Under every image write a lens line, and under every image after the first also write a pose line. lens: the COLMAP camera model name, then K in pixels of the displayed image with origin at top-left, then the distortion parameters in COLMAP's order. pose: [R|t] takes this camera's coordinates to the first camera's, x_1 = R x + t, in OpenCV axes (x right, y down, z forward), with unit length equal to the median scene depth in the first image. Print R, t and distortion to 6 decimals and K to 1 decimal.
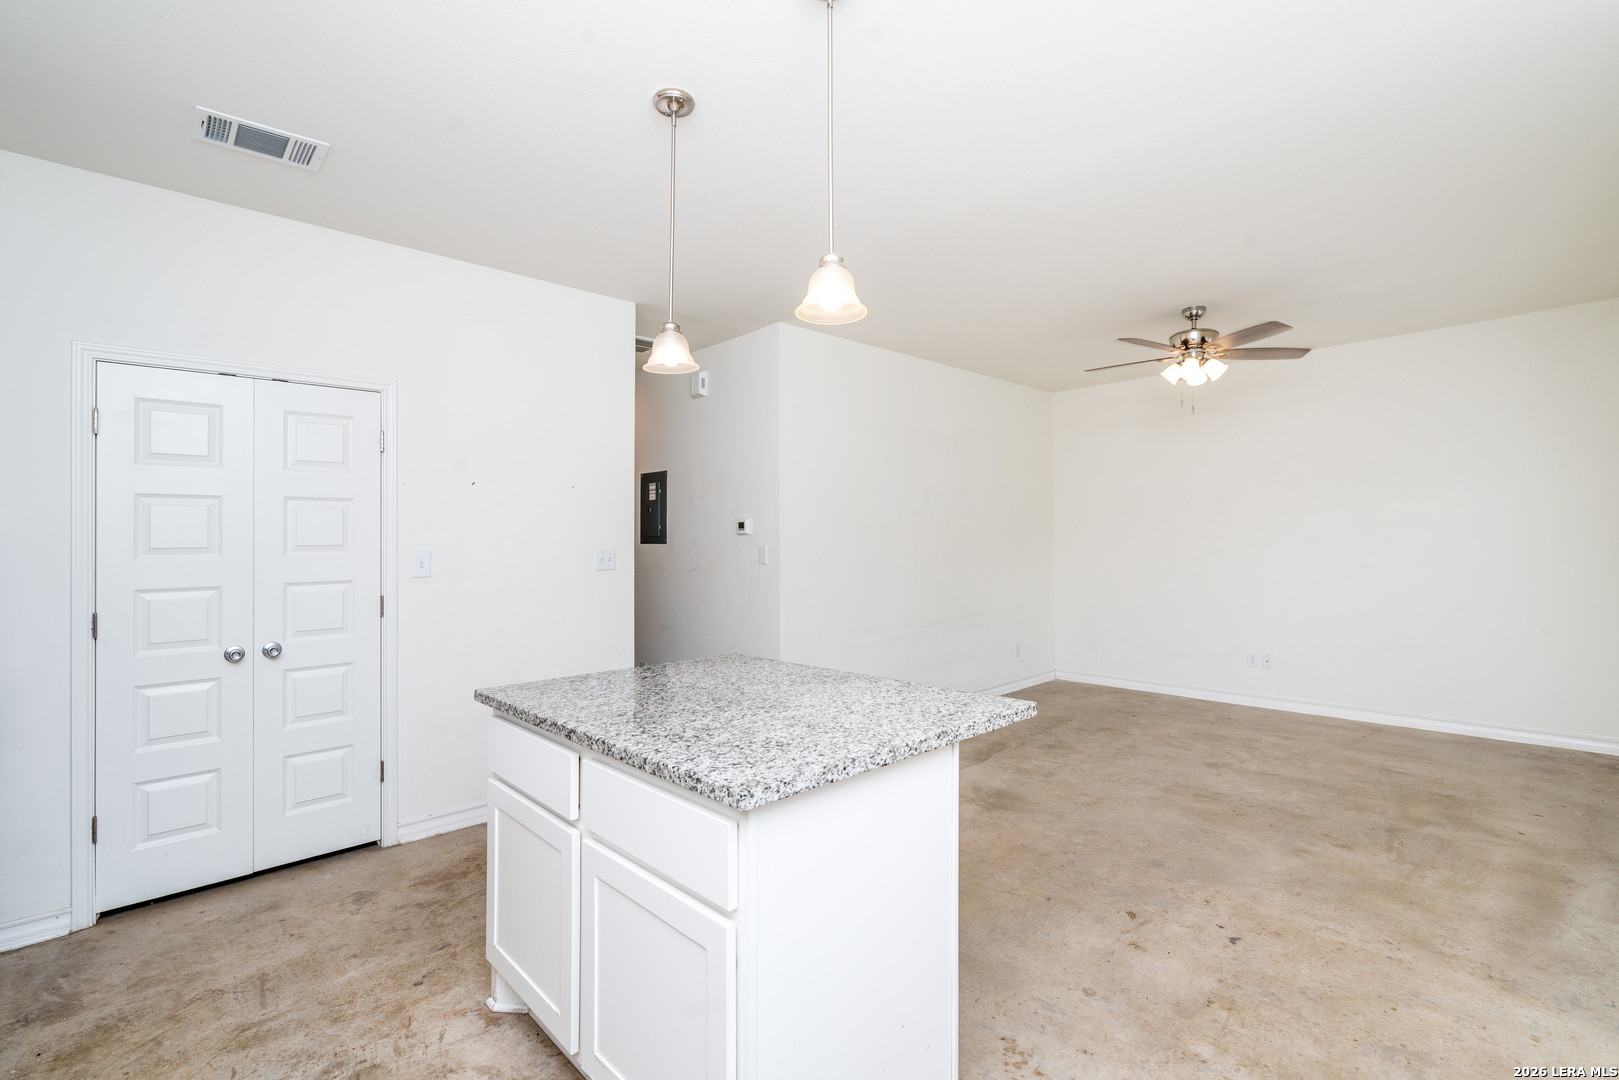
lens RADIAL K [[735.4, 0, 819.9], [0, 735.4, 542.9], [0, 0, 1]] dist [-0.001329, 0.000704]
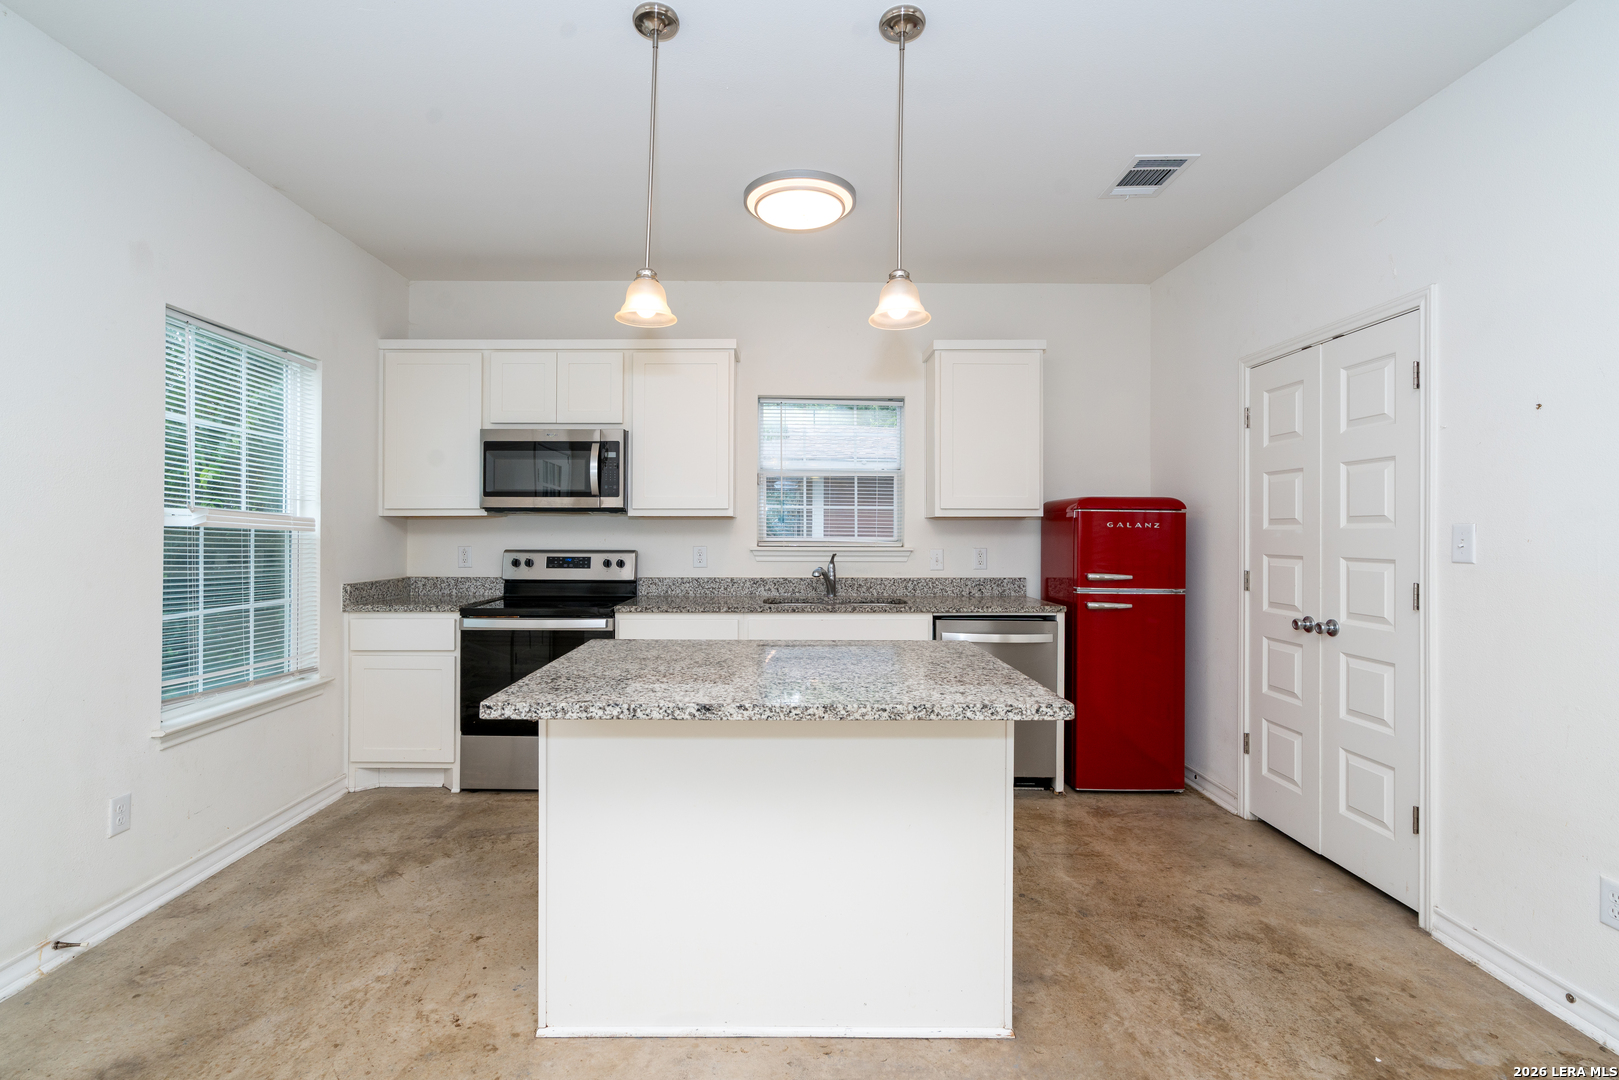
lens RADIAL K [[752.1, 0, 788.6], [0, 752.1, 532.8], [0, 0, 1]] dist [-0.002275, 0.000625]
pose [[-0.688936, 0.013520, -0.724696, 0.332322], [0.005502, 0.999895, 0.013424, 0.006813], [0.724801, 0.005261, -0.688938, 0.922970]]
